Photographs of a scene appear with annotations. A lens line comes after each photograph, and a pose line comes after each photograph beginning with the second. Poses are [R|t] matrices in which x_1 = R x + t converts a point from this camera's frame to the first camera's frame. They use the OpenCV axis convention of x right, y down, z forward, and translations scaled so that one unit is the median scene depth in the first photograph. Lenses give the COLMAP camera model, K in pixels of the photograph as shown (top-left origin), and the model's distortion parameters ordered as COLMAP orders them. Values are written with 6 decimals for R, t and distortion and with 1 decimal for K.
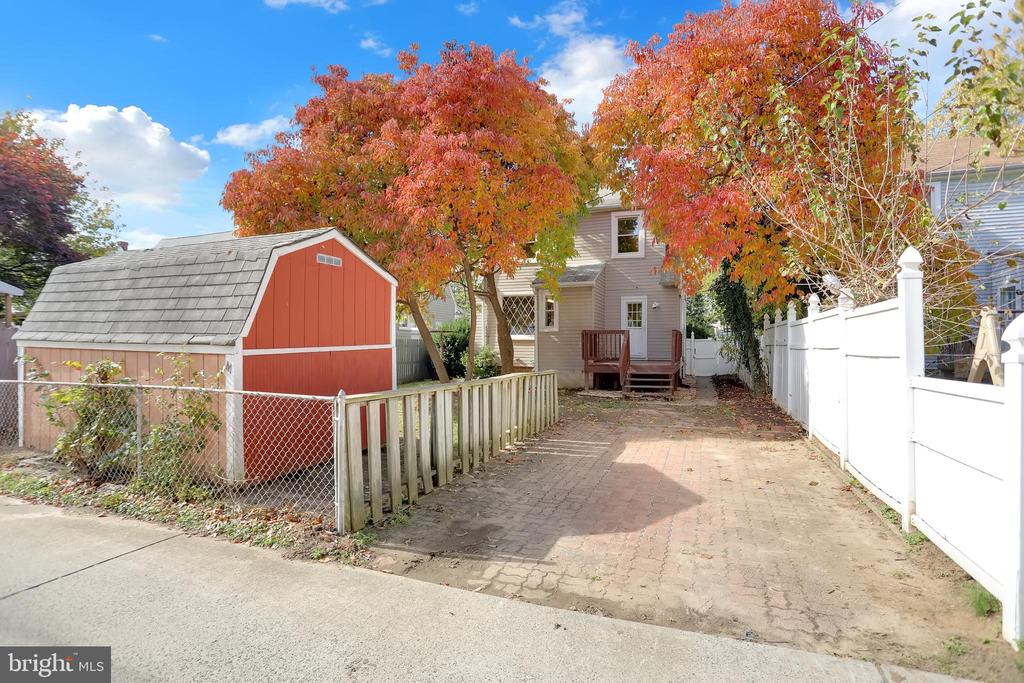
lens RADIAL K [[495.5, 0, 515.9], [0, 495.5, 342.2], [0, 0, 1]] dist [-0.034970, -0.000210]
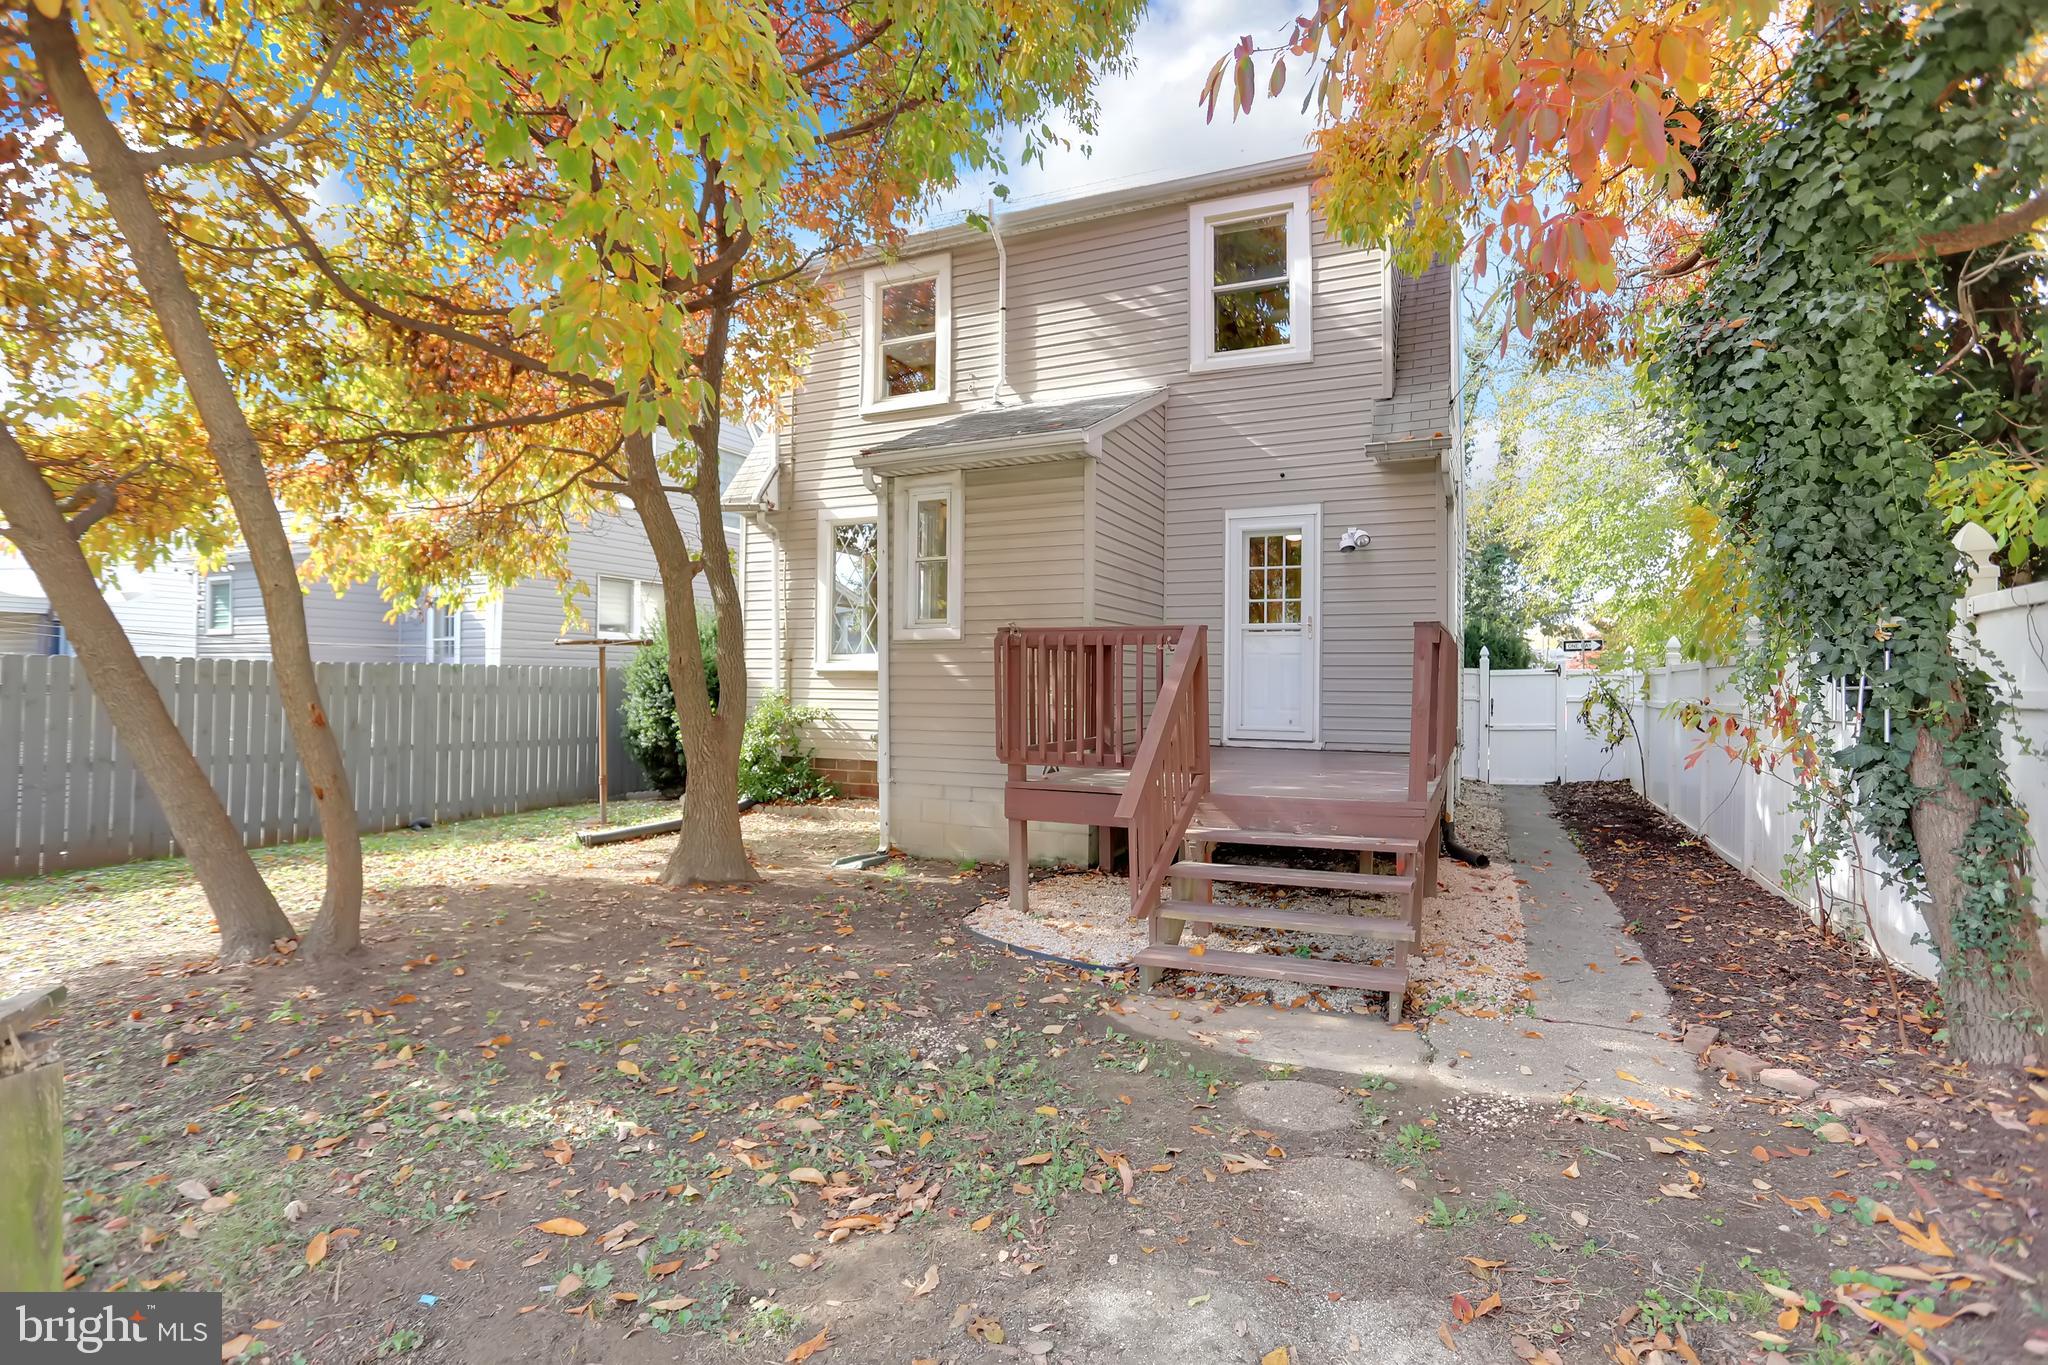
lens RADIAL K [[990.9, 0, 1021.7], [0, 990.9, 677.1], [0, 0, 1]] dist [-0.034970, -0.000210]
pose [[0.997029, 0.004691, -0.076884, 0.145311], [-0.004420, 0.999983, 0.003703, -0.003481], [0.076901, -0.003352, 0.997033, 0.456625]]
